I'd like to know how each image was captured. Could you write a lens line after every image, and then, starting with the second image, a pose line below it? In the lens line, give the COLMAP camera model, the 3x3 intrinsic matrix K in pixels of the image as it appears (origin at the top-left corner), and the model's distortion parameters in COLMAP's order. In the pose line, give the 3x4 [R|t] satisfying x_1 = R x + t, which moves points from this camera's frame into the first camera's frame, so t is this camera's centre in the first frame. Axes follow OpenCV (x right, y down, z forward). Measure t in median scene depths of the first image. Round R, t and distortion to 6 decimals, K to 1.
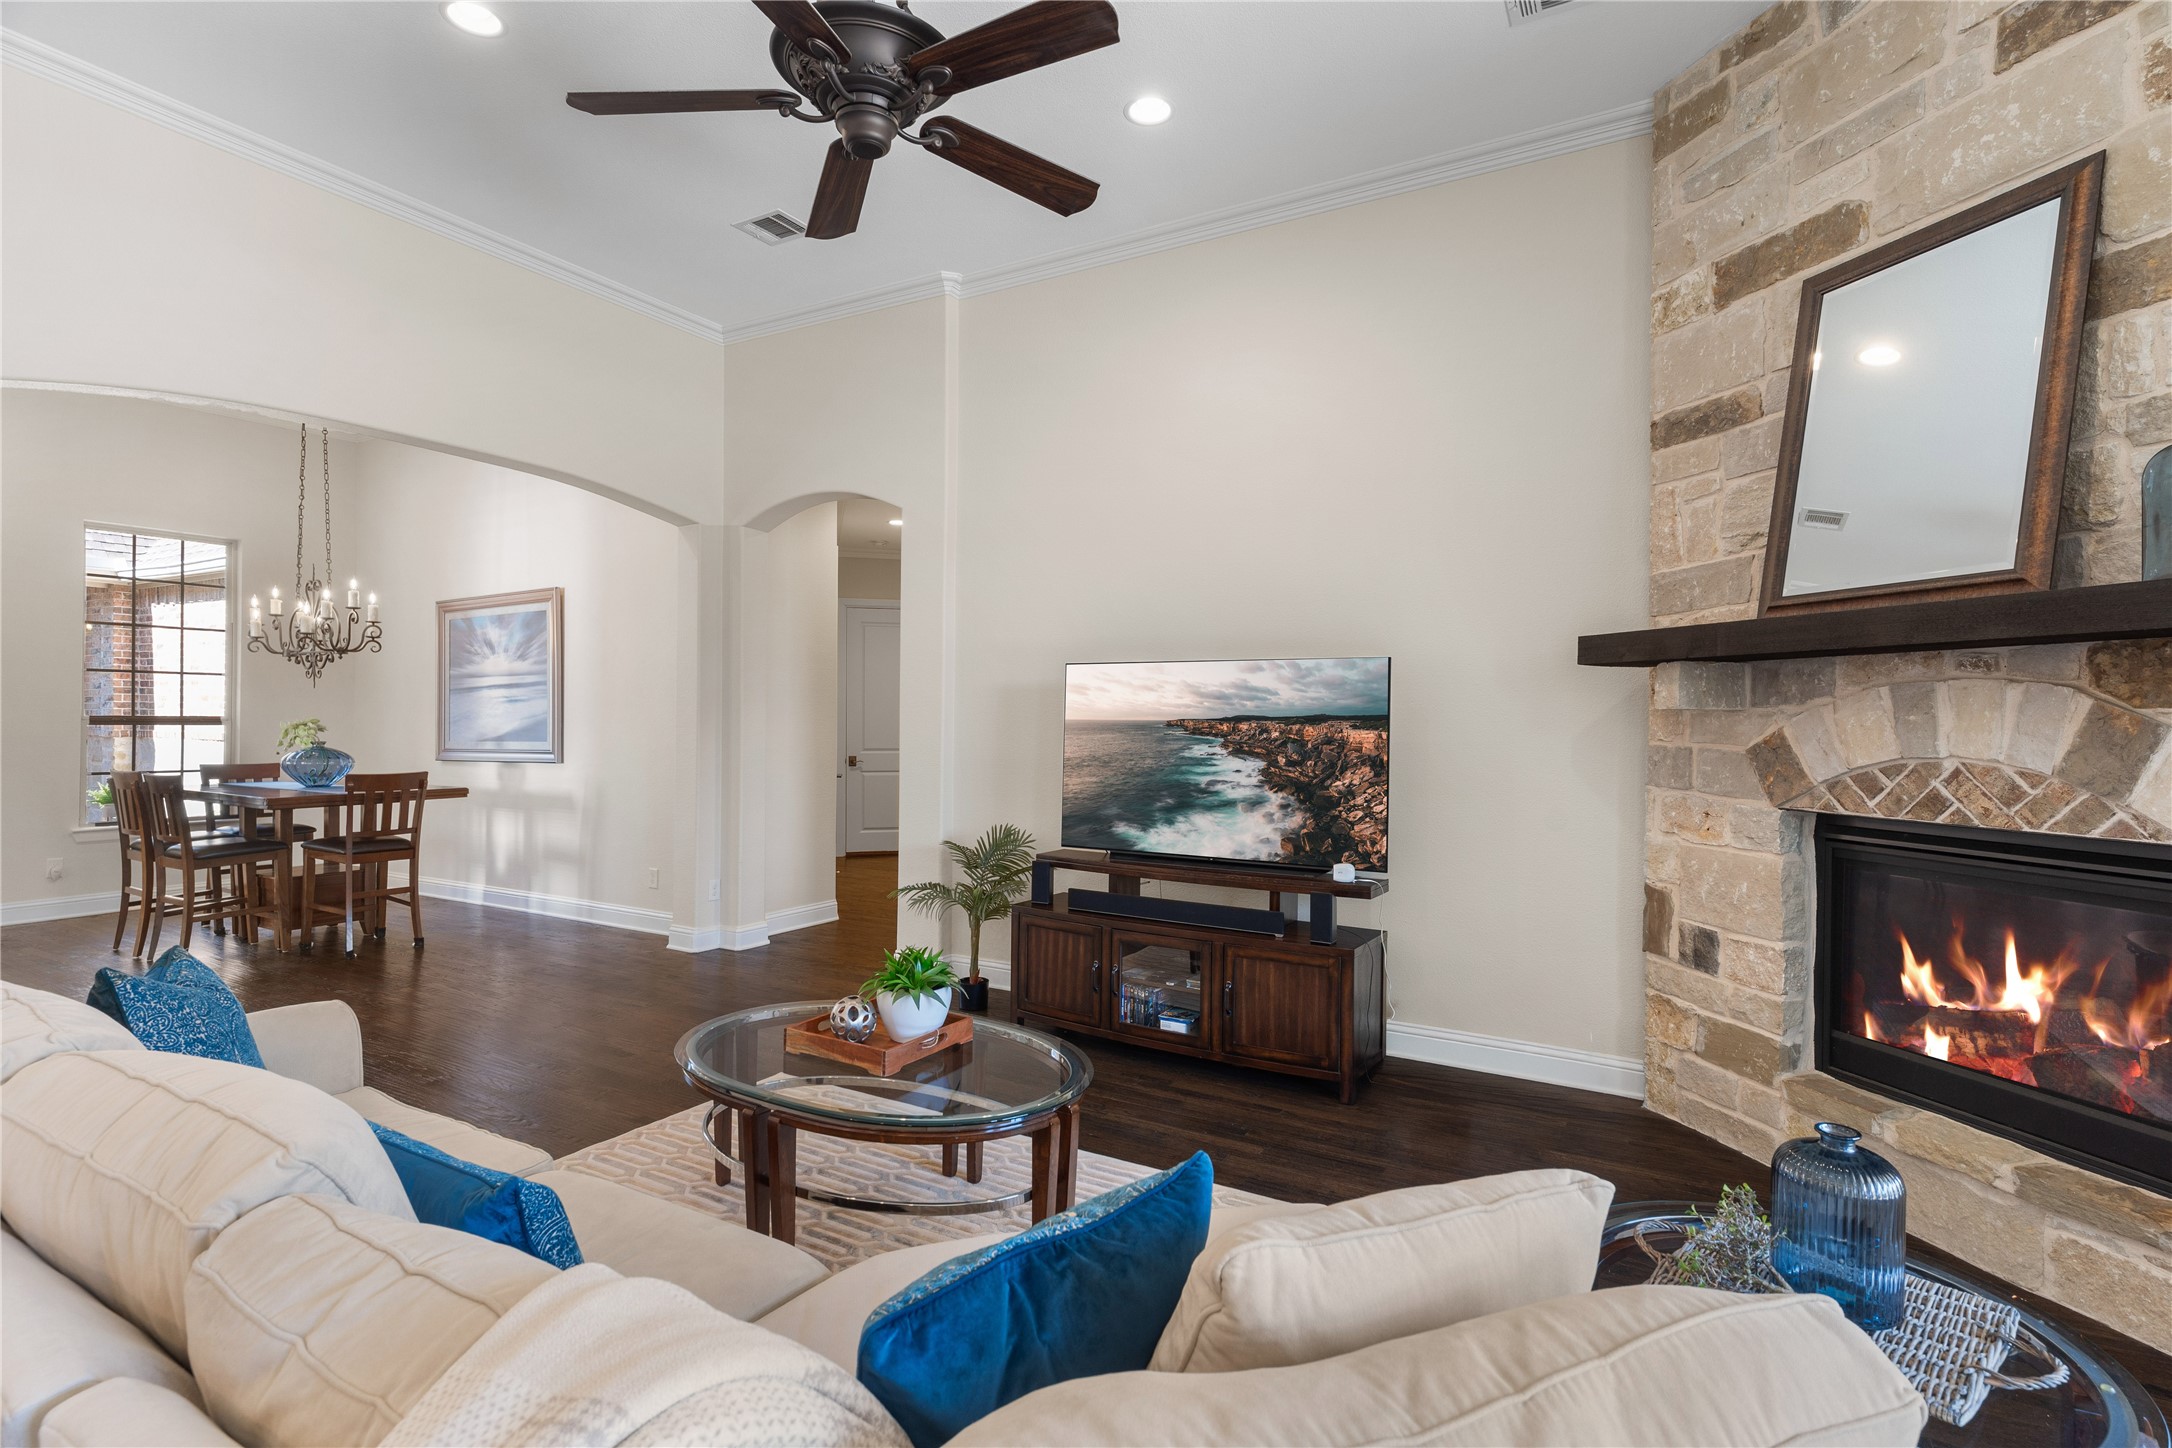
lens RADIAL K [[1029.9, 0, 1079.8], [0, 1029.9, 723.3], [0, 0, 1]] dist [0.002259, -0.000822]
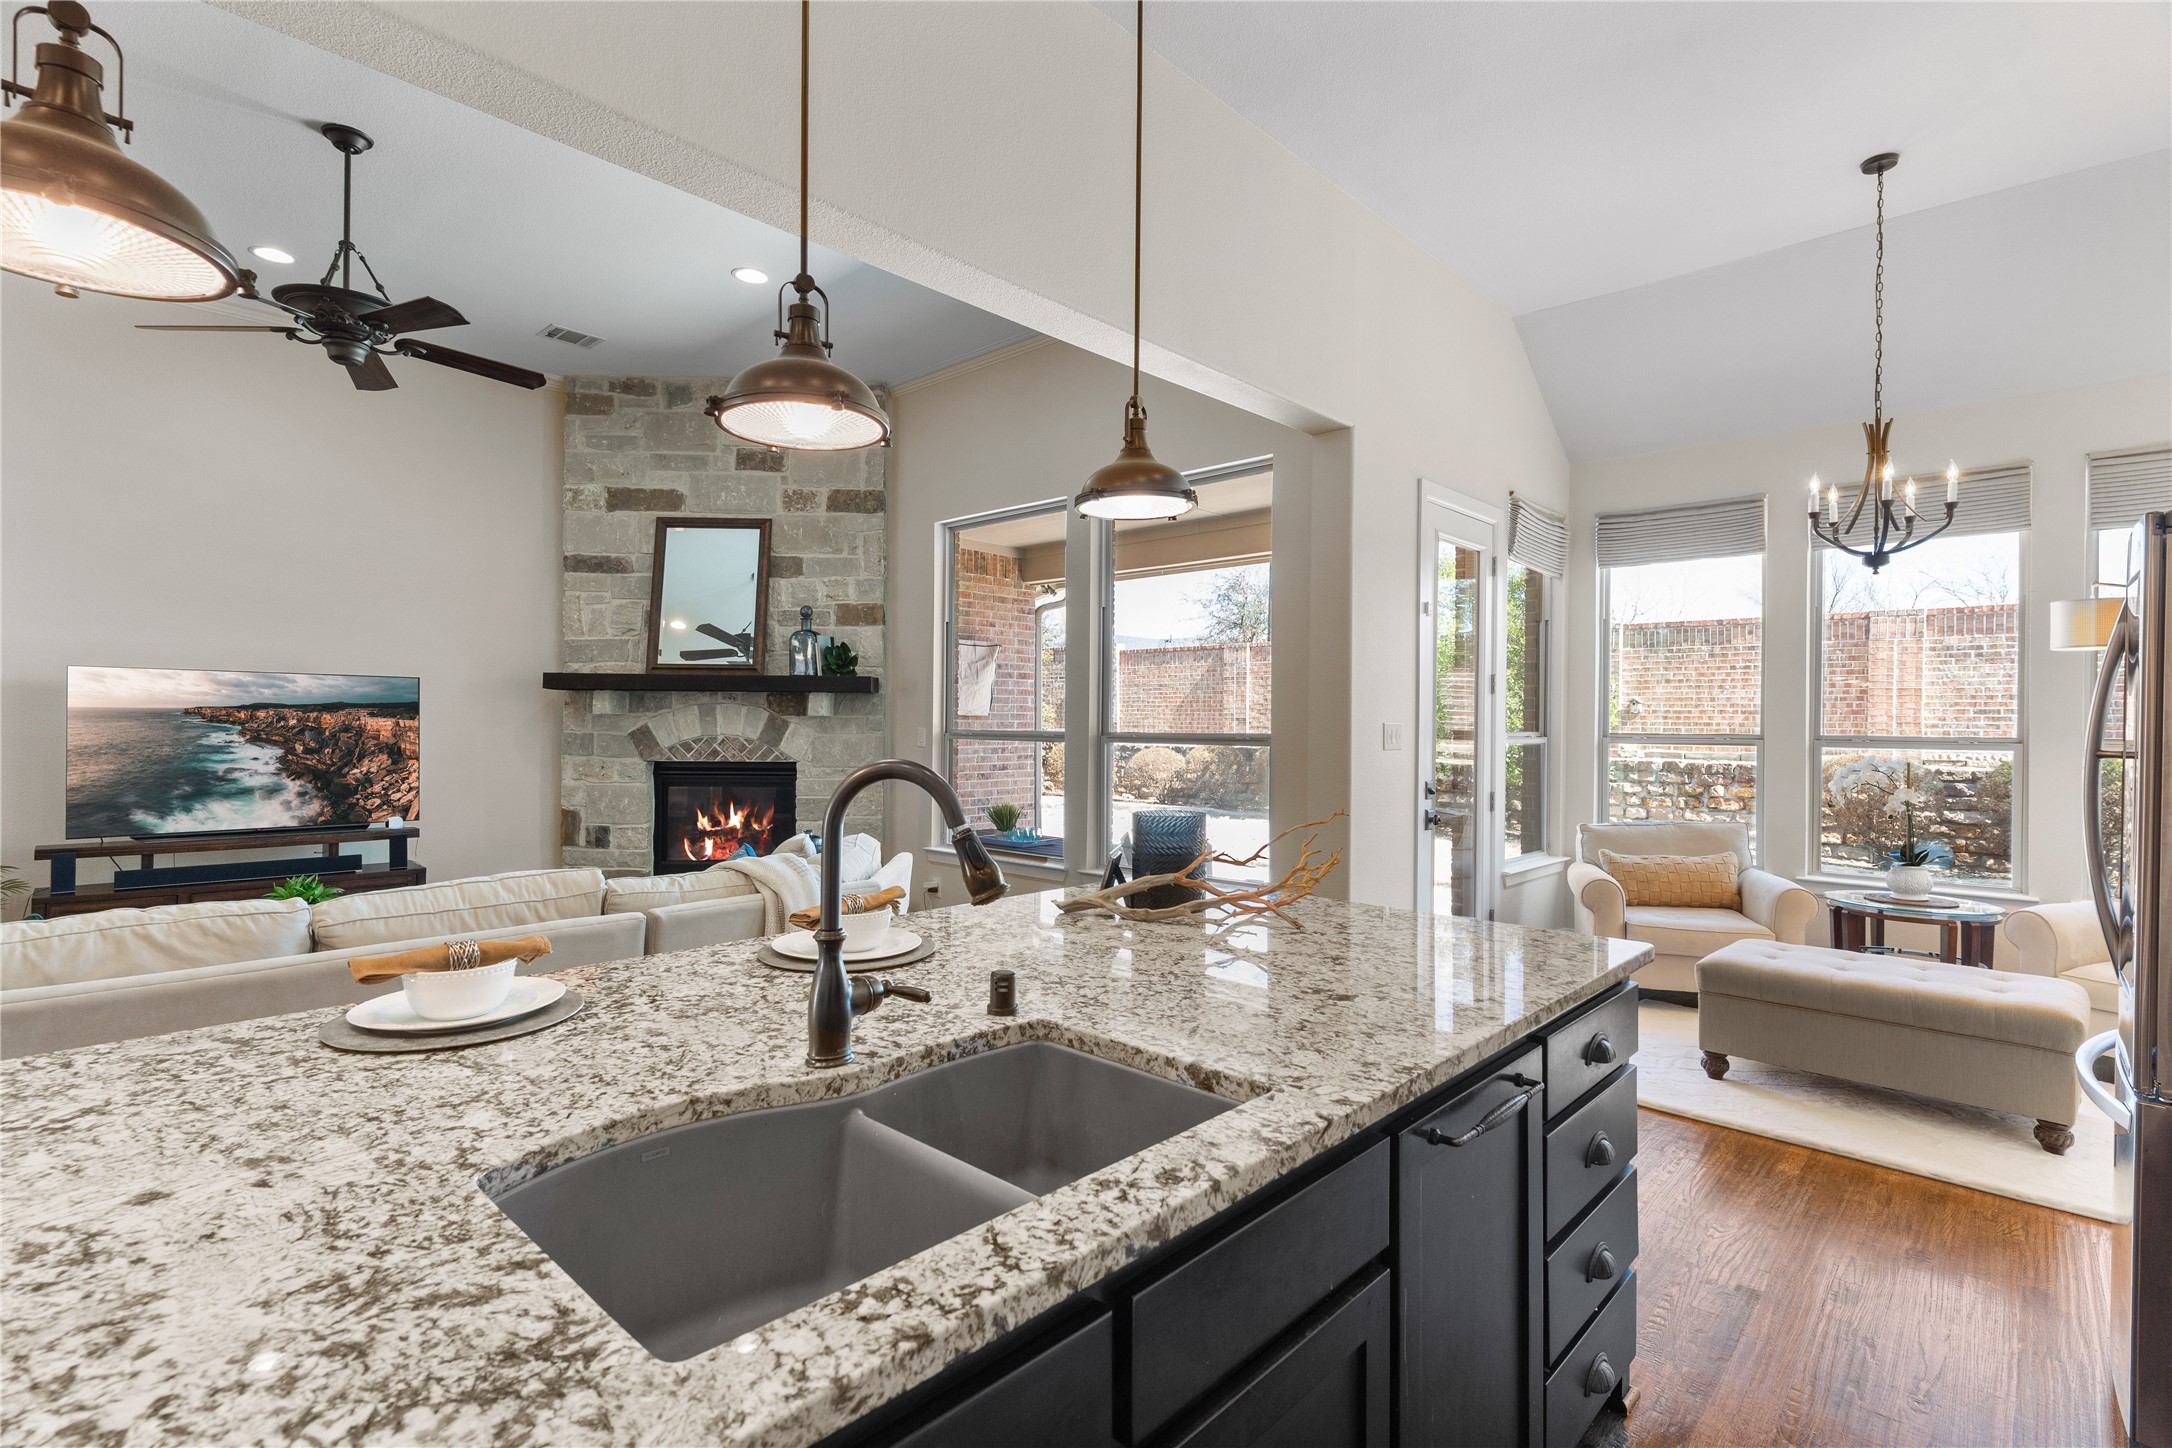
lens RADIAL K [[1029.9, 0, 1088.0], [0, 1029.9, 724.8], [0, 0, 1]] dist [0.002259, -0.000822]
pose [[0.225128, -0.005249, 0.974315, -1.102883], [-0.002114, 0.999981, 0.005876, -0.005827], [-0.974327, -0.003382, 0.225113, -0.341277]]
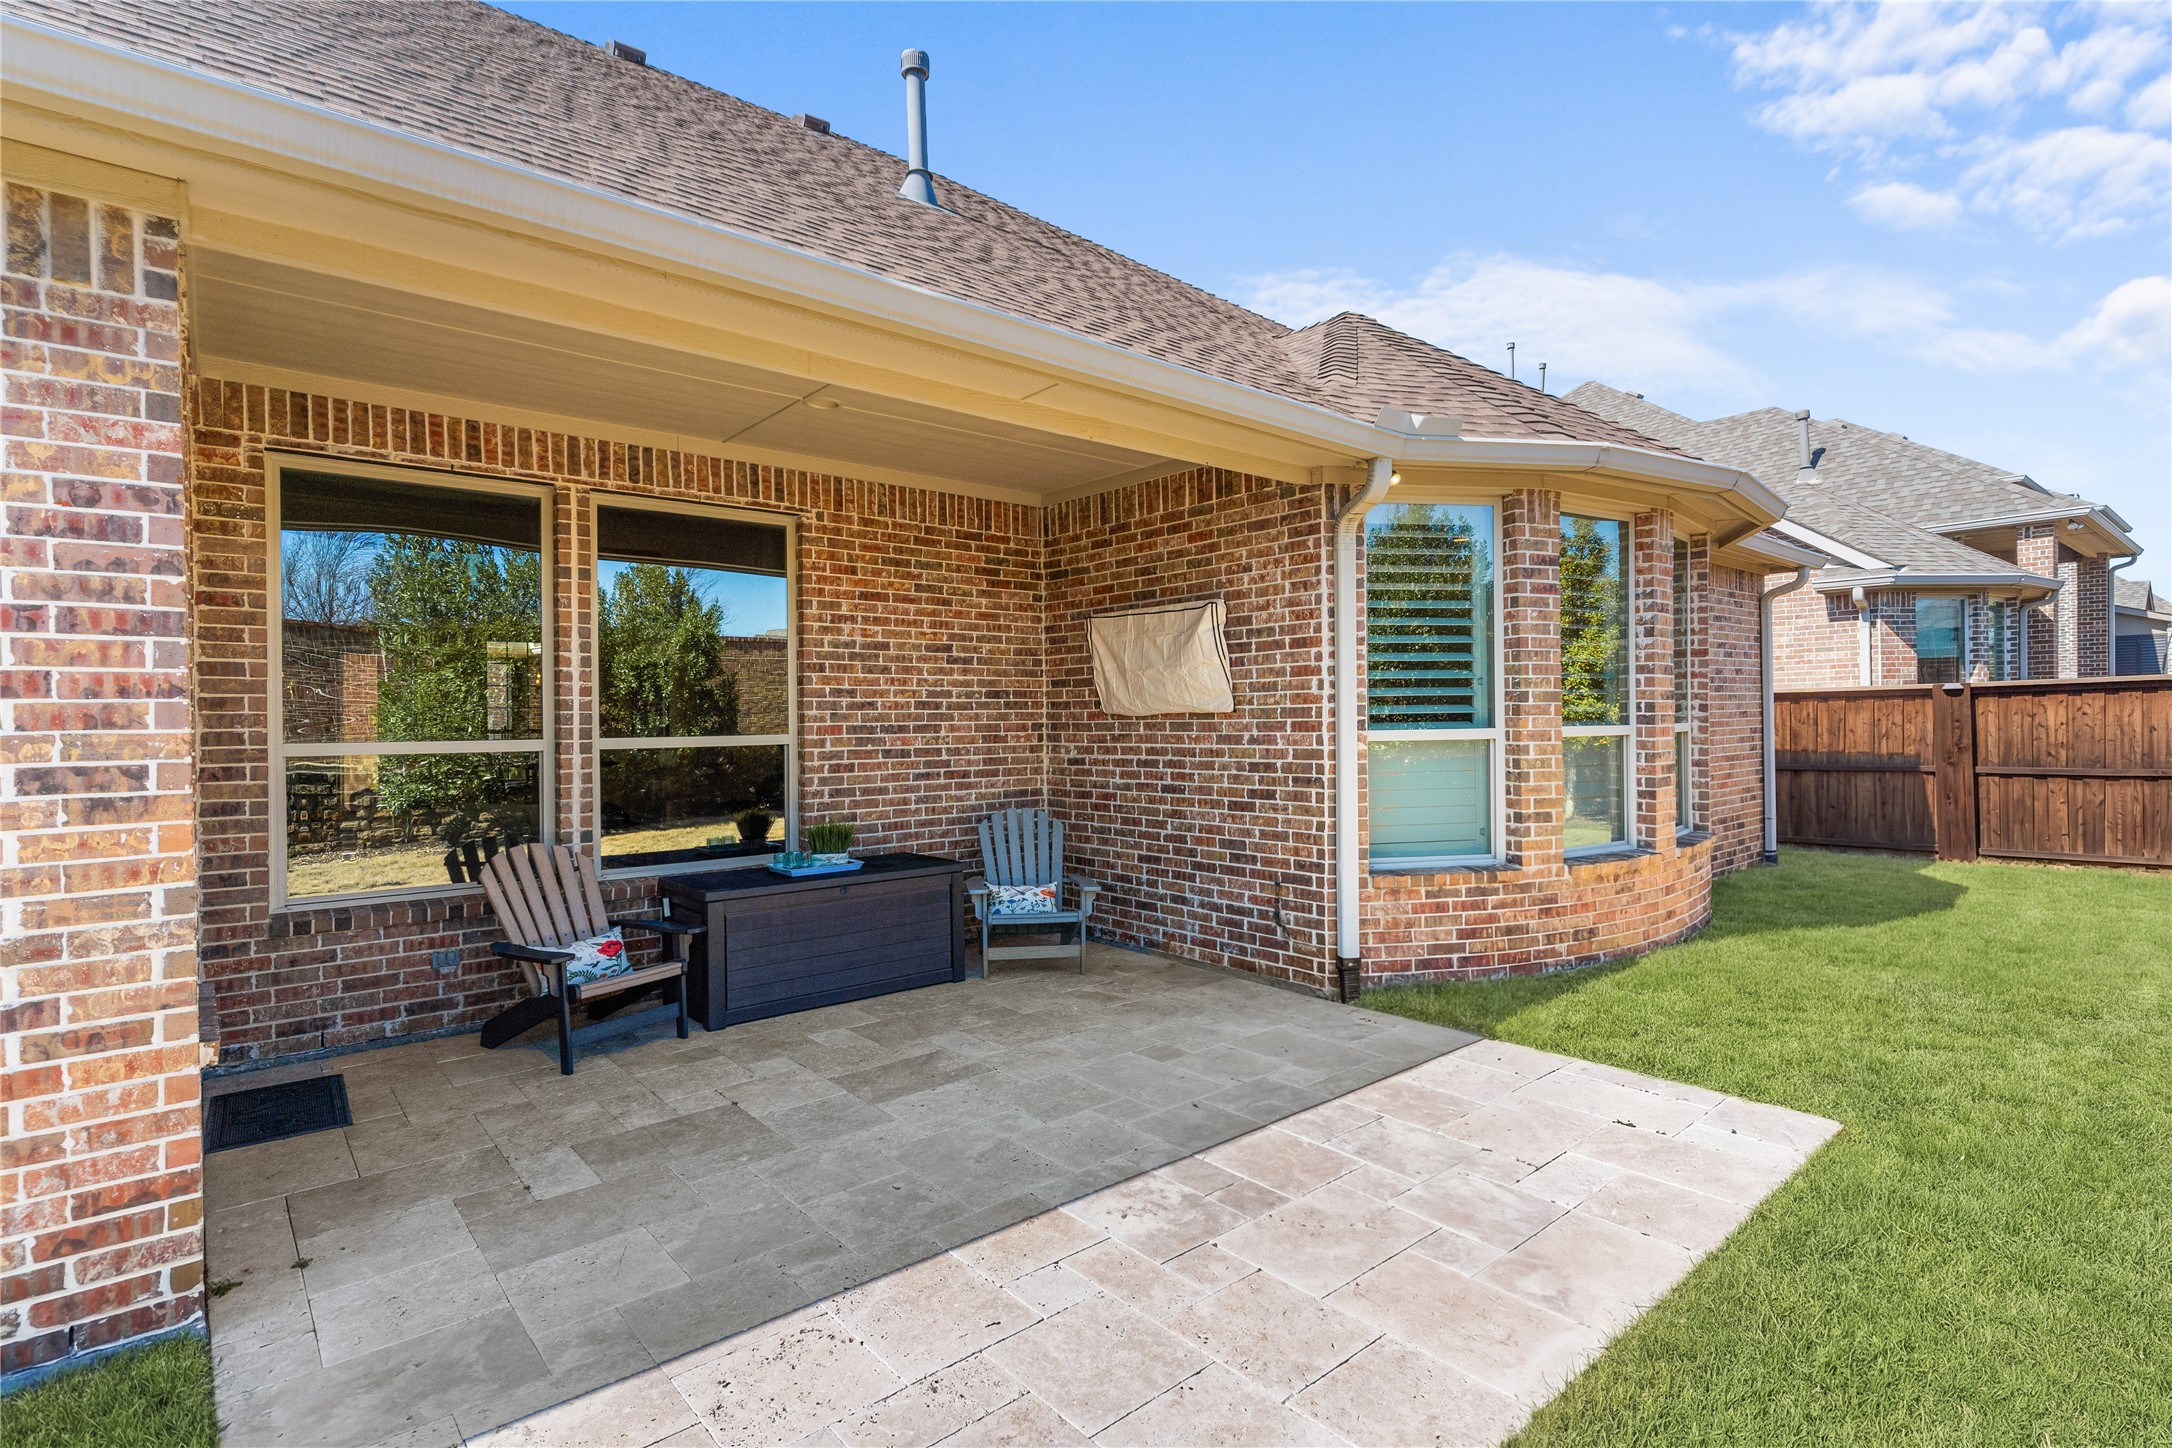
lens RADIAL K [[1029.9, 0, 1088.2], [0, 1029.9, 722.4], [0, 0, 1]] dist [0.002259, -0.000822]
pose [[0.944818, -0.013439, -0.327320, 2.188365], [0.014499, 0.999895, 0.000799, -0.000100], [0.327275, -0.005501, 0.944913, -1.318644]]
